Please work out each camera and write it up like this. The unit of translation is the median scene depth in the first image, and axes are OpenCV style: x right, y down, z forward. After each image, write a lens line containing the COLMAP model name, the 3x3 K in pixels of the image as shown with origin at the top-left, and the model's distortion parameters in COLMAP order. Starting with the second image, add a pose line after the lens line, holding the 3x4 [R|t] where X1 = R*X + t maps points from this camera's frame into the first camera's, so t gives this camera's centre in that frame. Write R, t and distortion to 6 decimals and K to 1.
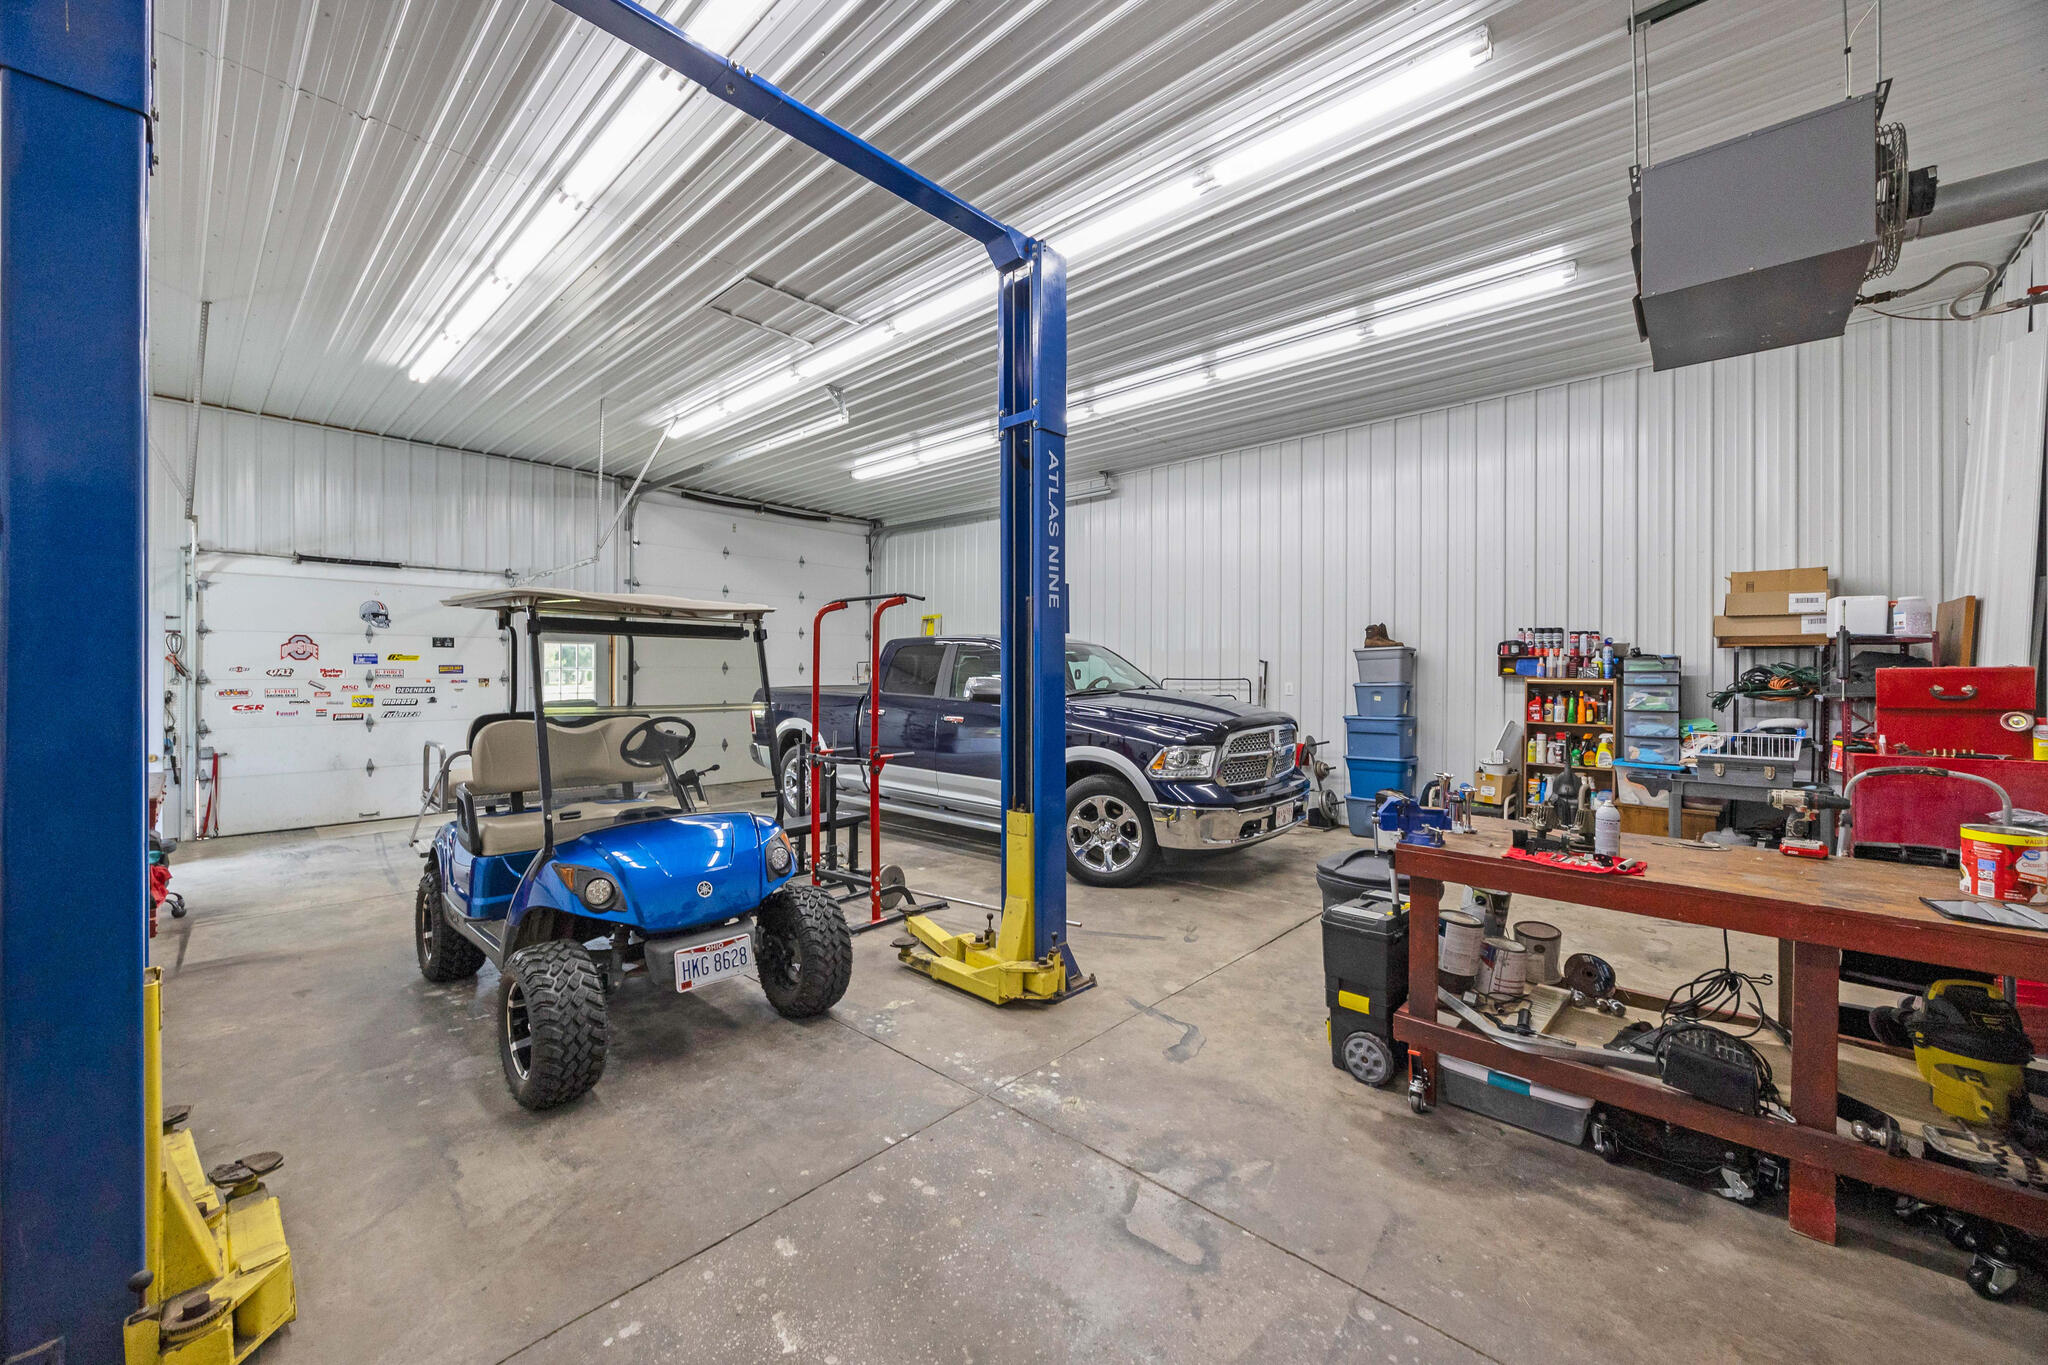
lens RADIAL K [[789.5, 0, 1036.7], [0, 789.5, 677.9], [0, 0, 1]] dist [-0.010714, -0.000157]
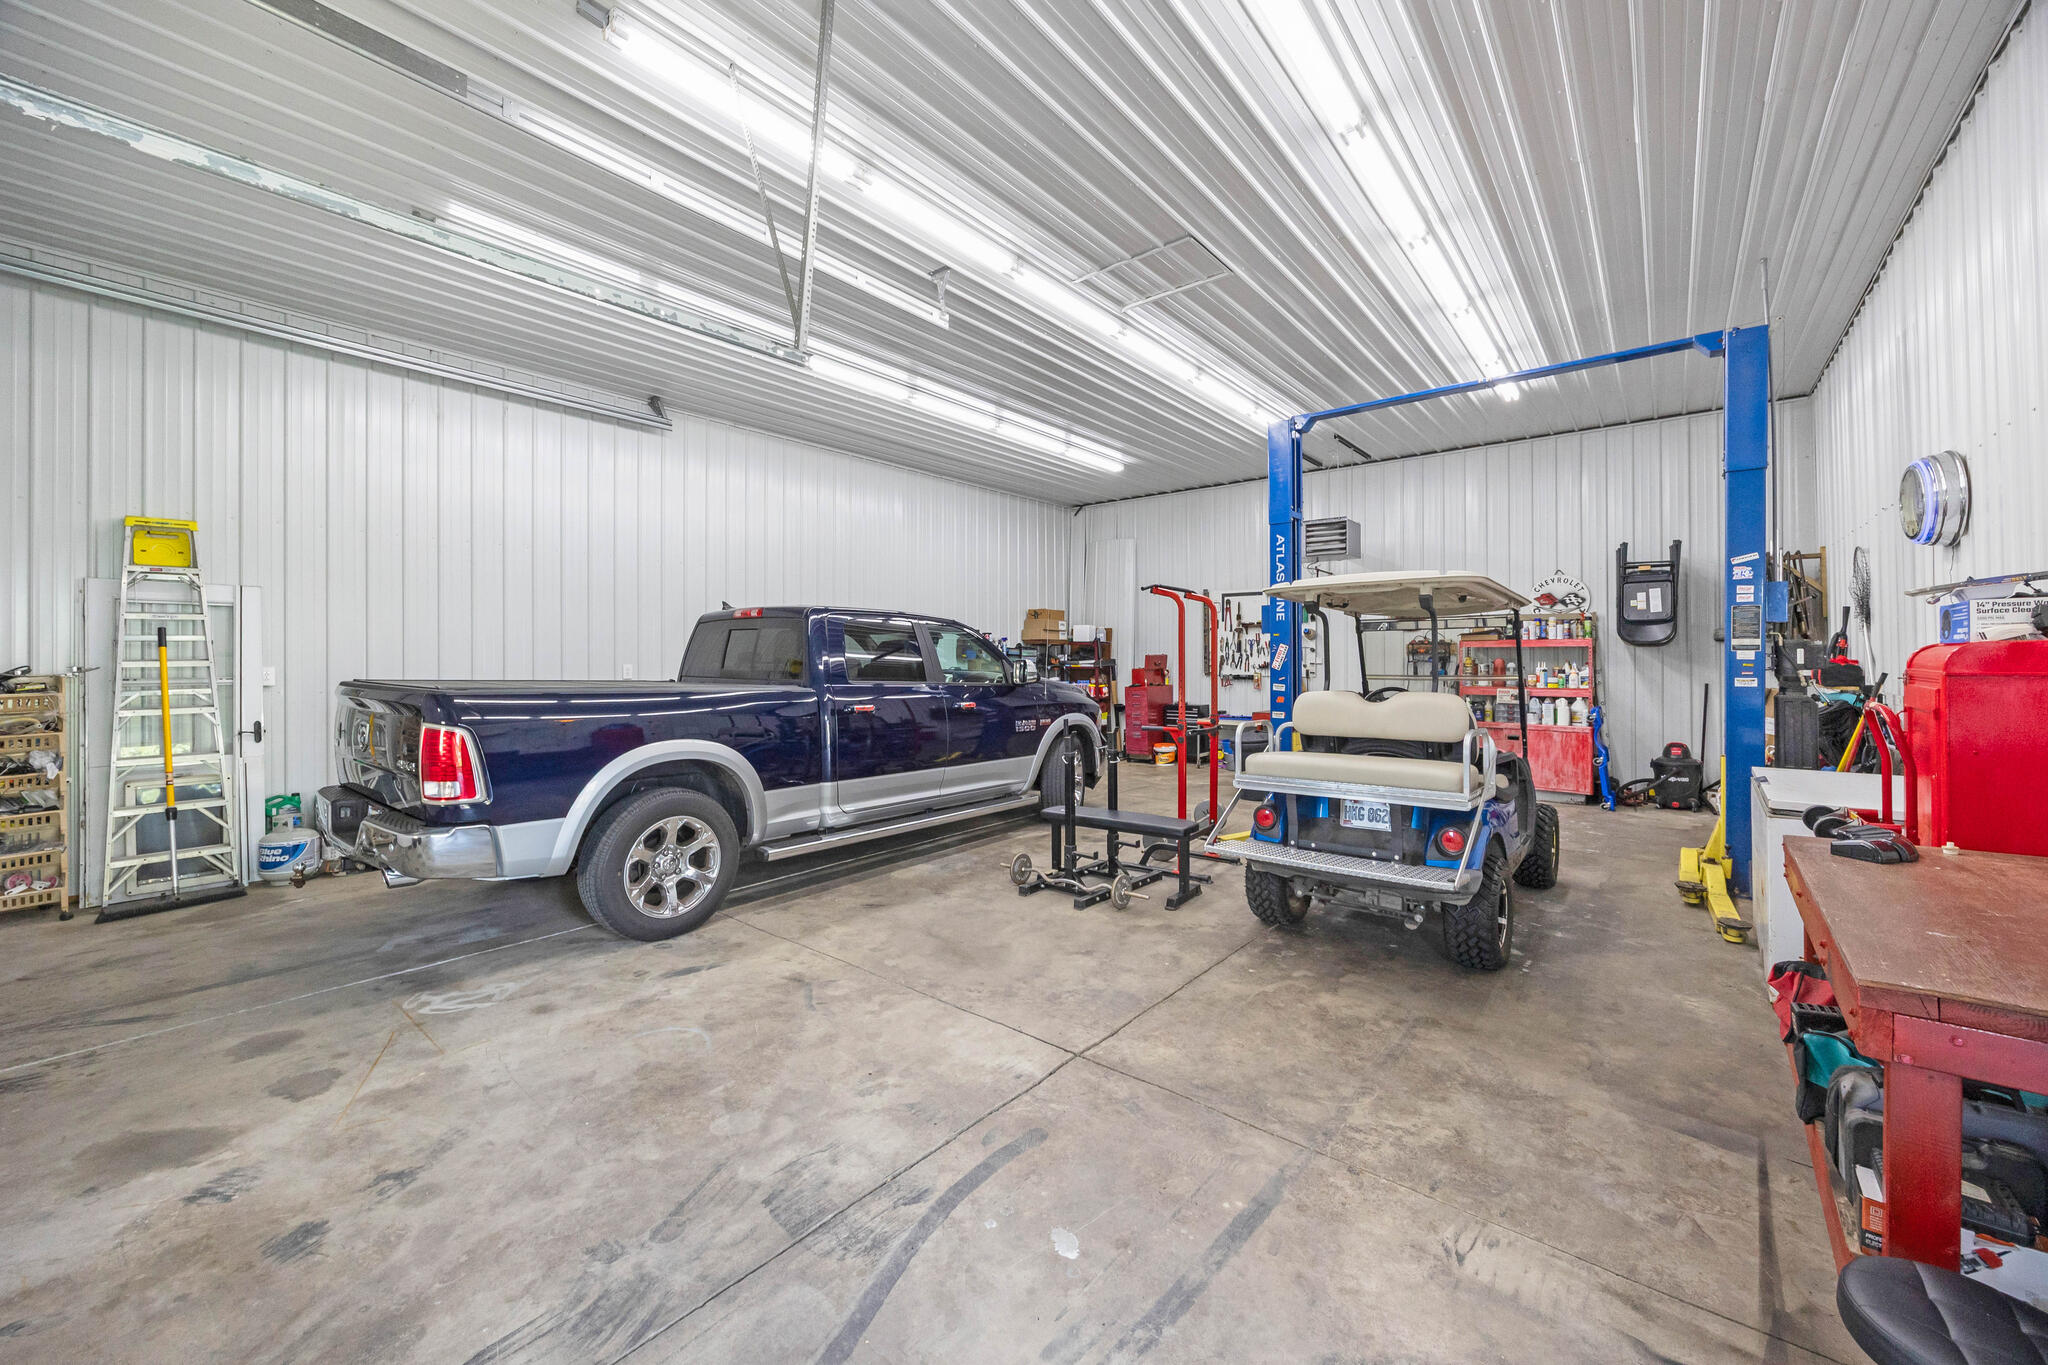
lens RADIAL K [[799.5, 0, 1025.9], [0, 799.5, 656.9], [0, 0, 1]] dist [-0.000434, -0.000060]
pose [[-0.051258, 0.006500, 0.998664, -1.015028], [0.007921, 0.999950, -0.006102, 0.002941], [-0.998654, 0.007598, -0.051307, 0.956376]]
